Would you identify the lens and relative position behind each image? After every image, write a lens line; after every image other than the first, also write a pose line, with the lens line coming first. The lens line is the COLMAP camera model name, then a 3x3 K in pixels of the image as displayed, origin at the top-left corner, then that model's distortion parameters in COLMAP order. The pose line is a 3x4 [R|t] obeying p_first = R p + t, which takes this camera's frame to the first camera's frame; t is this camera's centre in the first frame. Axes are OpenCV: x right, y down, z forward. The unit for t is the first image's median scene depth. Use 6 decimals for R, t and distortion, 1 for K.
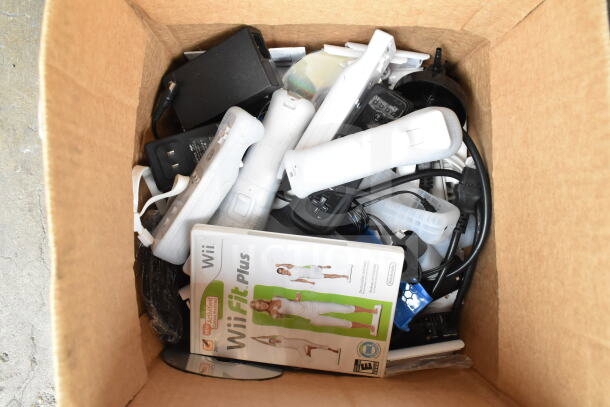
lens RADIAL K [[580.0, 0, 305.0], [0, 580.0, 203.5], [0, 0, 1]] dist [-0.010864, 0.009159]
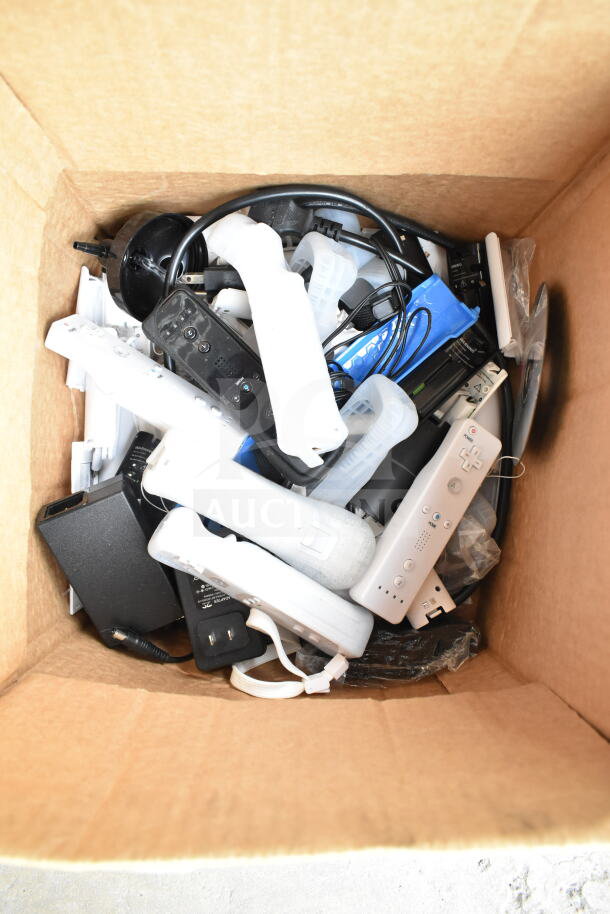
lens RADIAL K [[692.9, 0, 305.0], [0, 692.9, 457.0], [0, 0, 1]] dist [0.005797, -0.001958]
pose [[0.031534, -0.999289, -0.020670, 0.008944], [0.998261, 0.030458, 0.050464, -0.028193], [-0.049798, -0.022225, 0.998512, 0.161859]]
